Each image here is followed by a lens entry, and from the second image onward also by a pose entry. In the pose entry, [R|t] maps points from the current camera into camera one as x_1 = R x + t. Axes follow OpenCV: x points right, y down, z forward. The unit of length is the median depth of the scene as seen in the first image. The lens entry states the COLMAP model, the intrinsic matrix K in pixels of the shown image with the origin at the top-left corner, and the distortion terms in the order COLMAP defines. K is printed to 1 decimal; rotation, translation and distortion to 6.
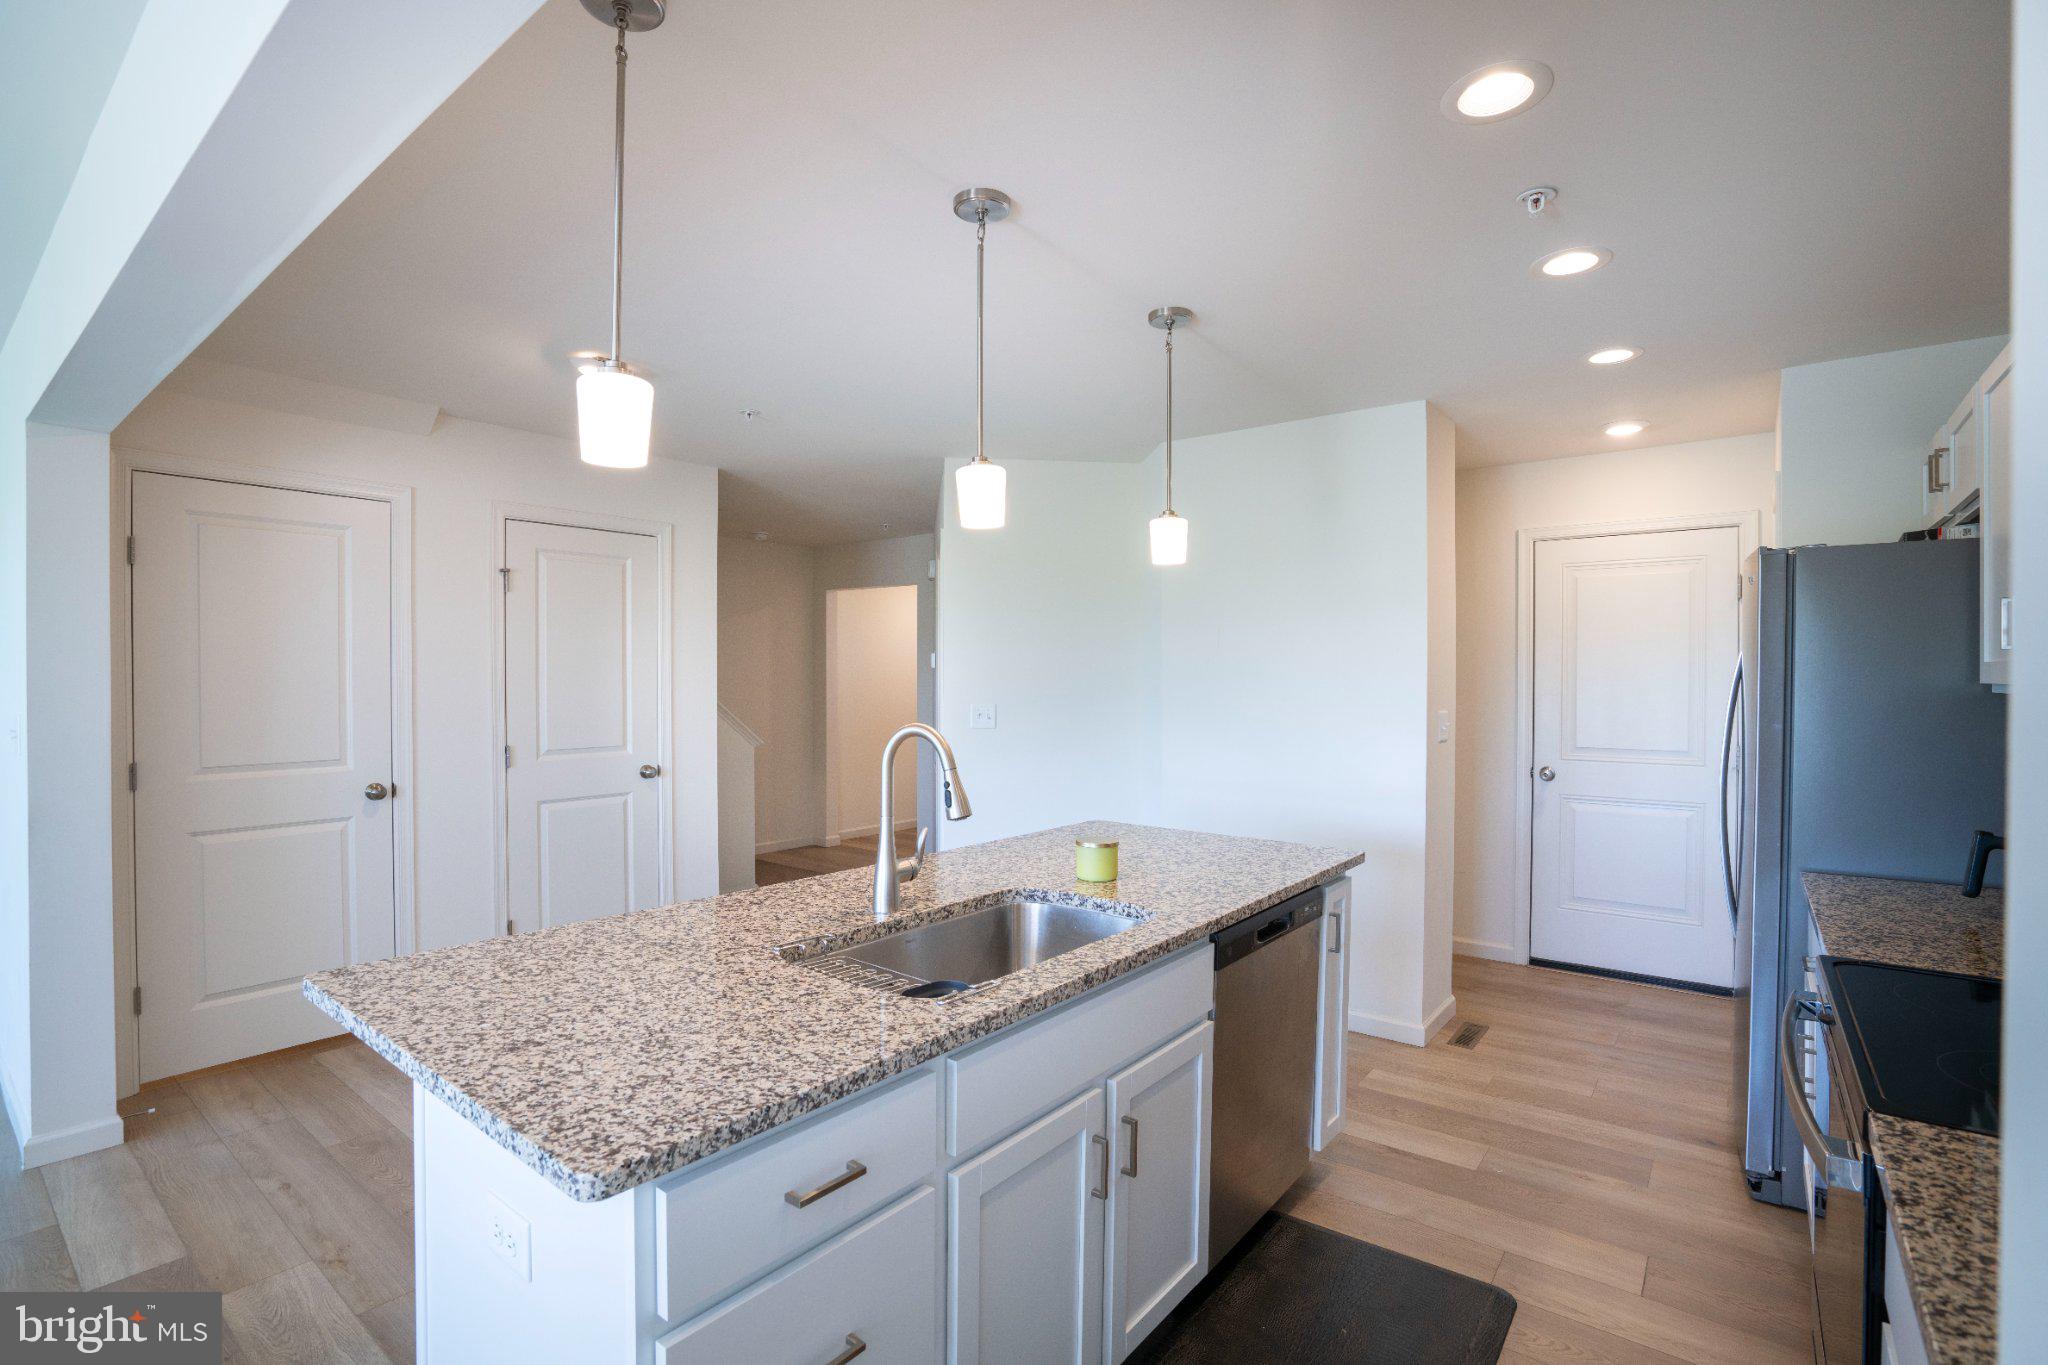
lens RADIAL K [[947.4, 0, 1027.2], [0, 947.4, 685.2], [0, 0, 1]] dist [-0.059334, 0.021154]
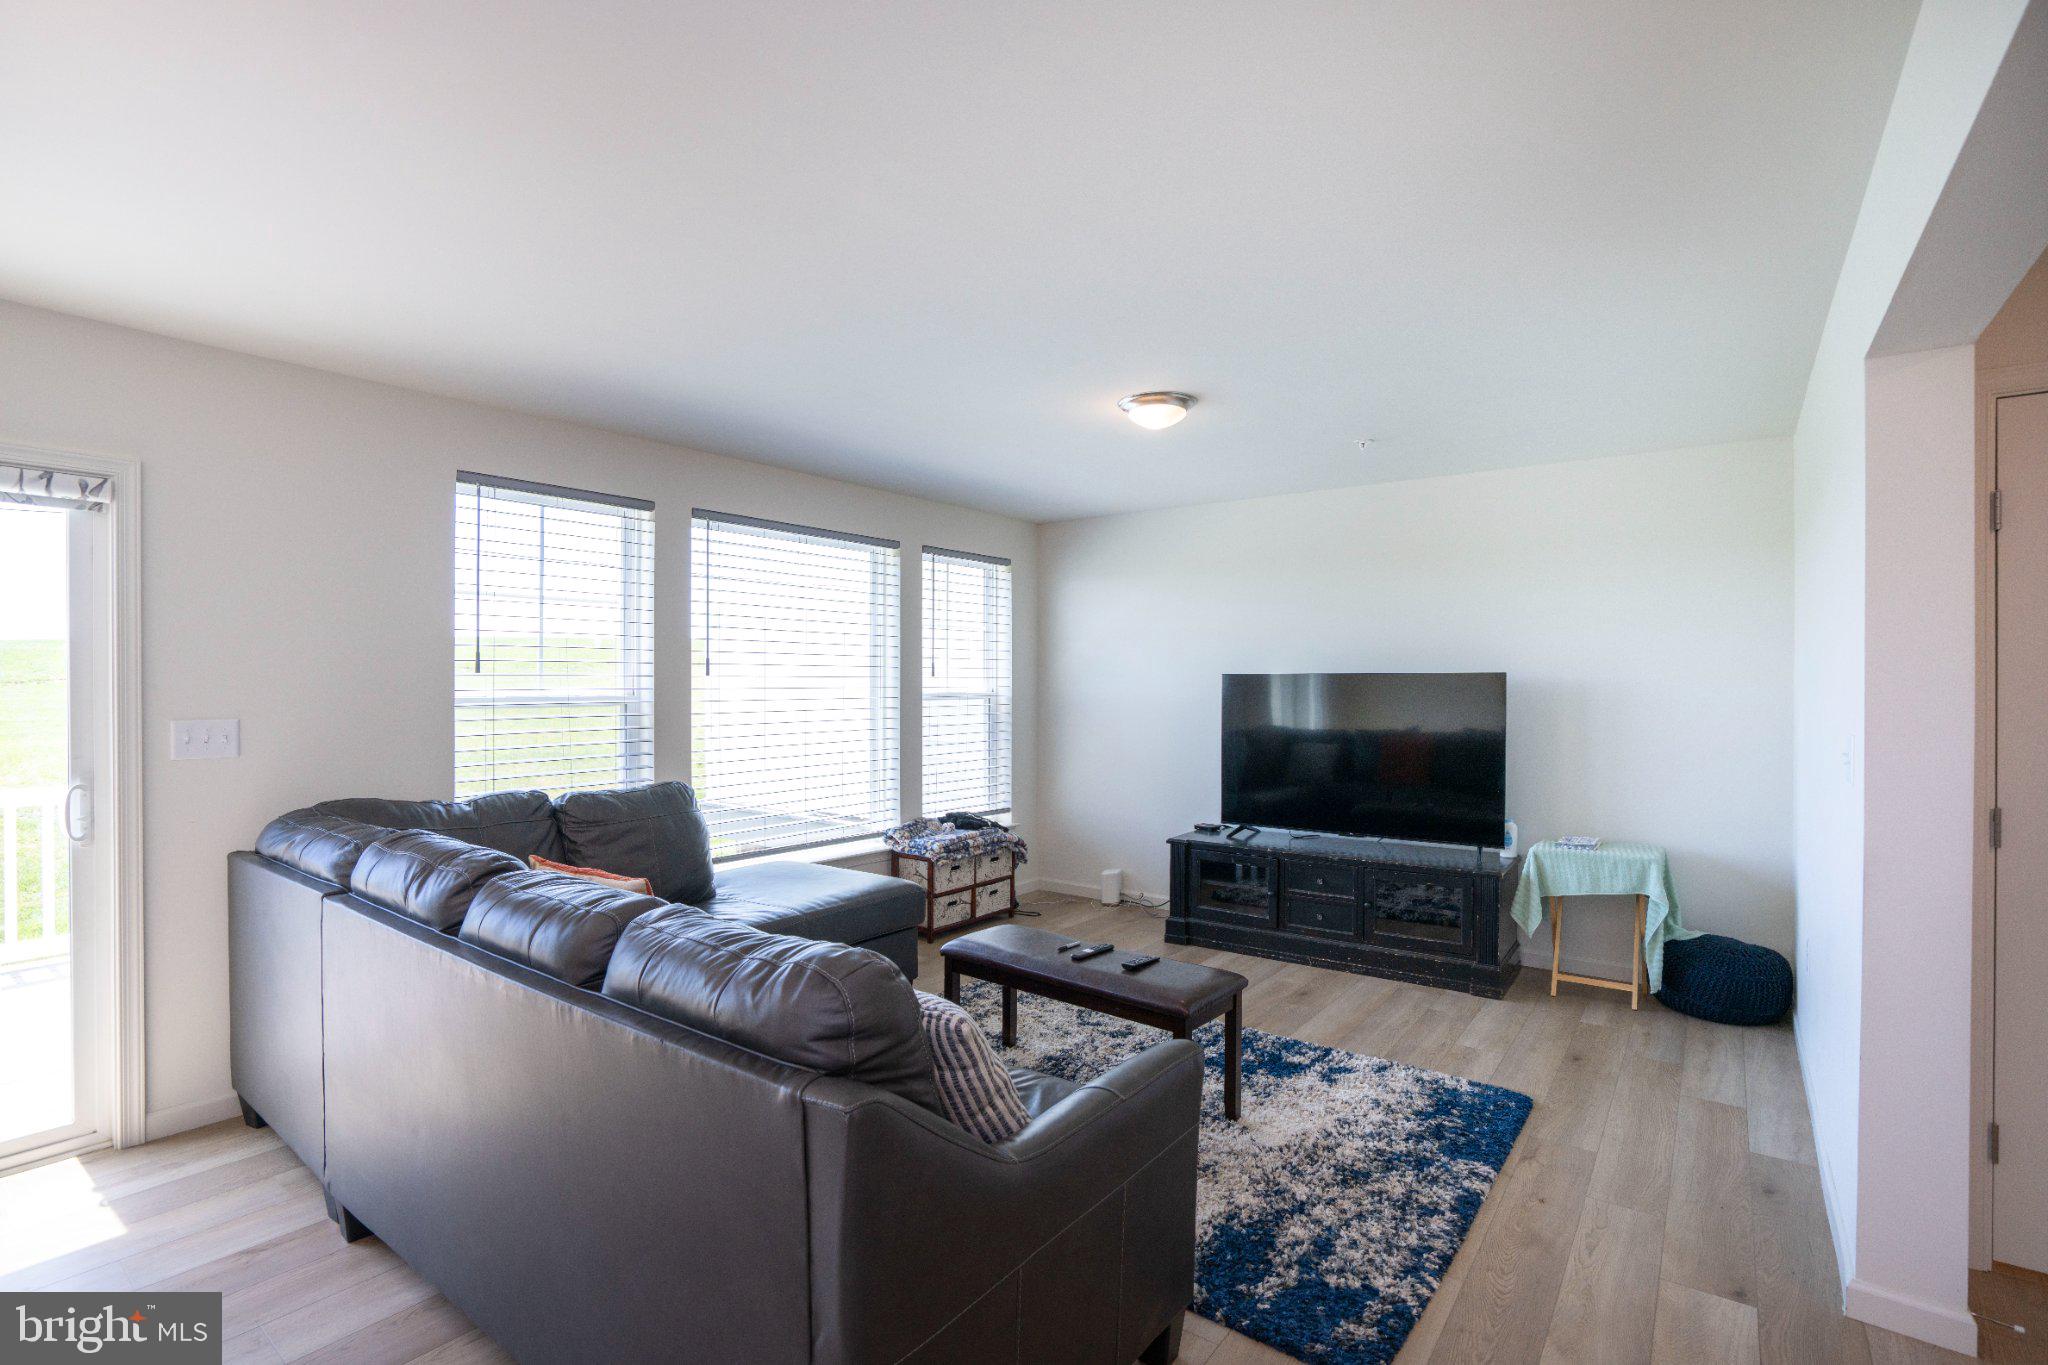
lens RADIAL K [[947.4, 0, 1034.2], [0, 947.4, 680.9], [0, 0, 1]] dist [-0.059334, 0.021154]
pose [[0.028414, -0.003597, -0.999590, -0.326239], [-0.011884, 0.999922, -0.003936, -0.006503], [0.999526, 0.011991, 0.028369, 0.259076]]
